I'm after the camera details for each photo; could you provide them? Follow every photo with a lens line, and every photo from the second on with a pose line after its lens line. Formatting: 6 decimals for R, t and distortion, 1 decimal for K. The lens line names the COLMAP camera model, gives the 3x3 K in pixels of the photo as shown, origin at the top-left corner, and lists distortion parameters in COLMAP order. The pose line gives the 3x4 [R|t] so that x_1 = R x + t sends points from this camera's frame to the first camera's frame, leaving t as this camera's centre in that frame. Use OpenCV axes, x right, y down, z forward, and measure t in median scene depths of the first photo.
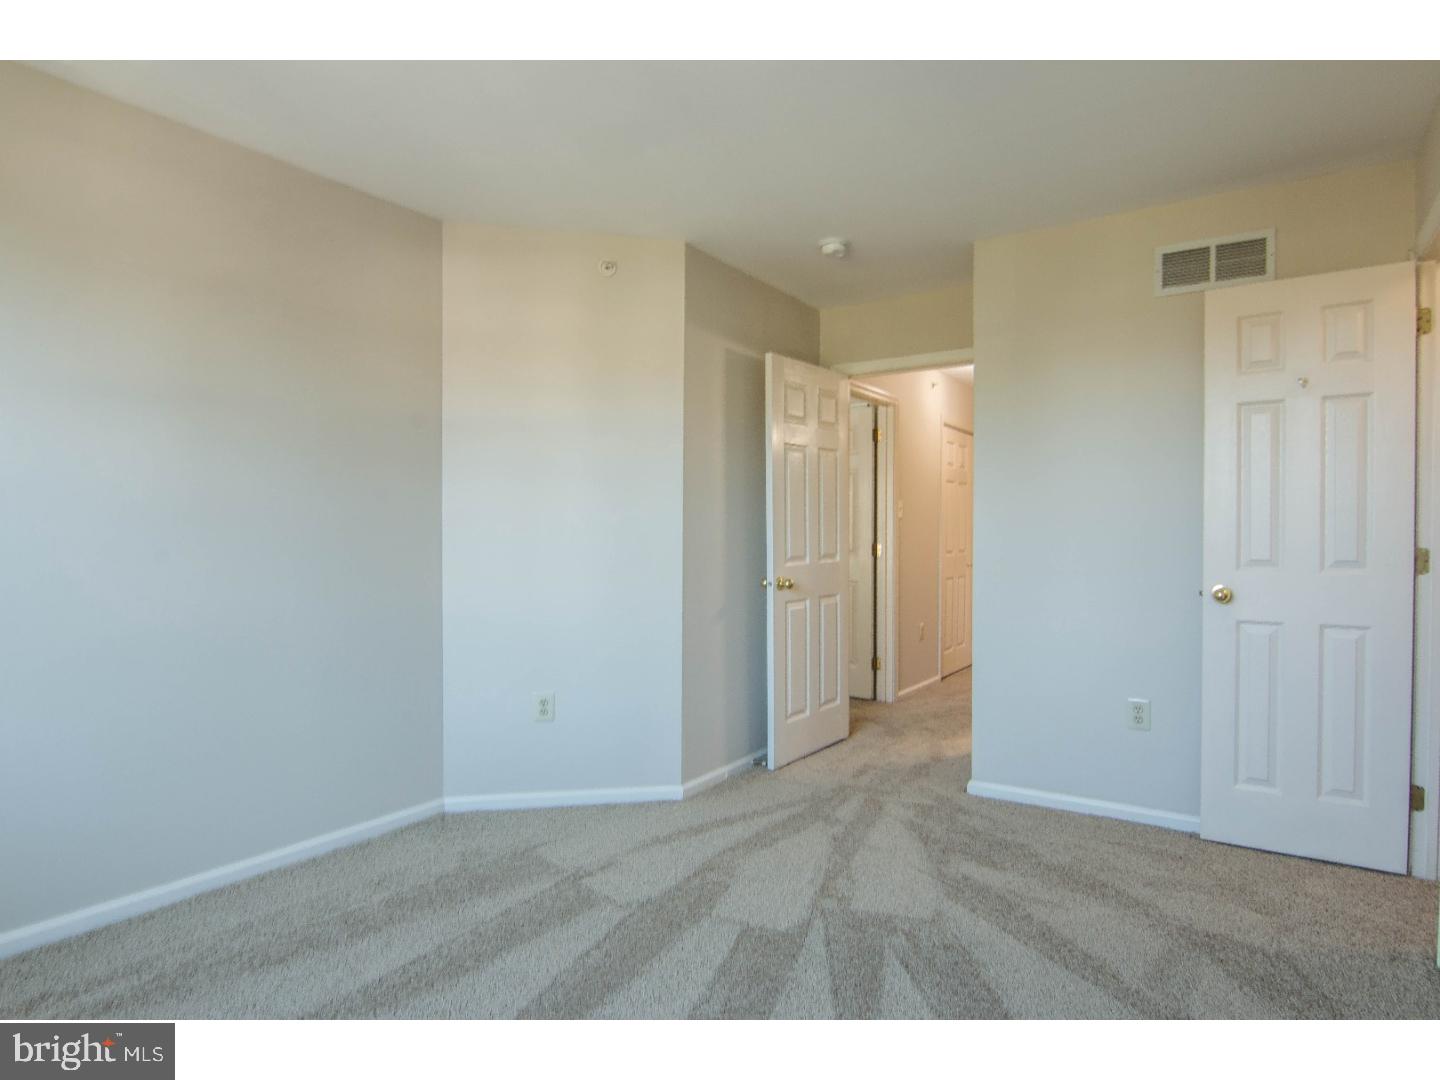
lens RADIAL K [[825.9, 0, 720.0], [0, 825.9, 540.0], [0, 0, 1]] dist [-0.000121, -0.000027]
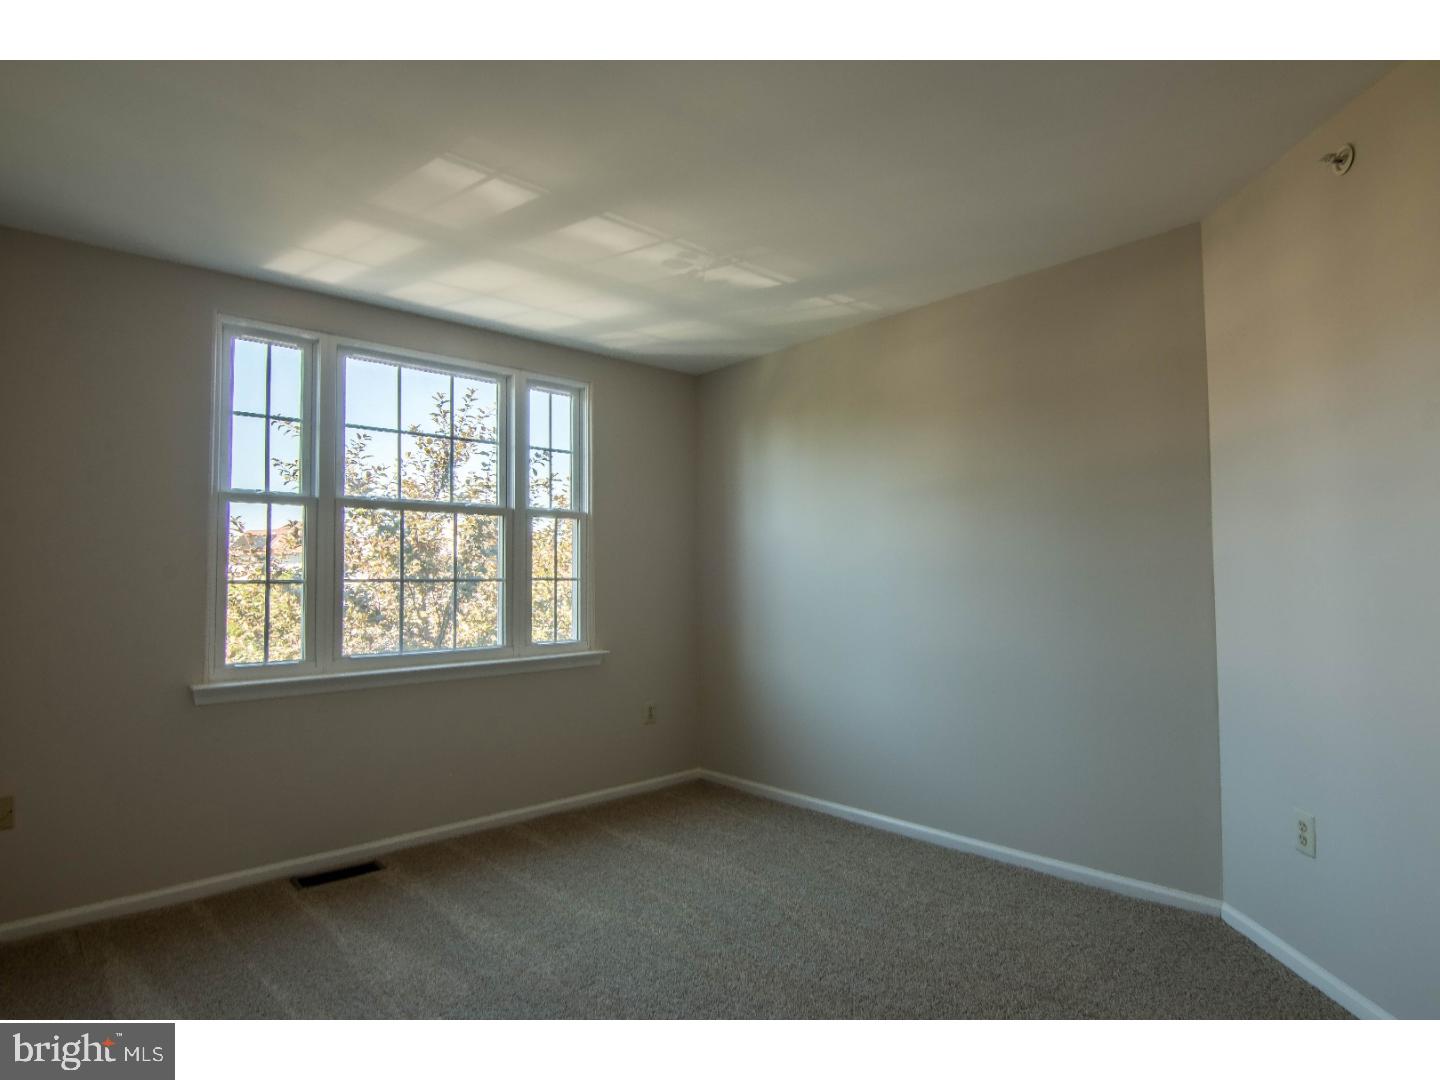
lens RADIAL K [[825.9, 0, 720.0], [0, 825.9, 540.0], [0, 0, 1]] dist [-0.000121, -0.000027]
pose [[-0.210790, -0.045582, -0.976468, 0.596869], [-0.000286, 0.998915, -0.046568, -0.012215], [0.977531, -0.009537, -0.210575, 0.685429]]
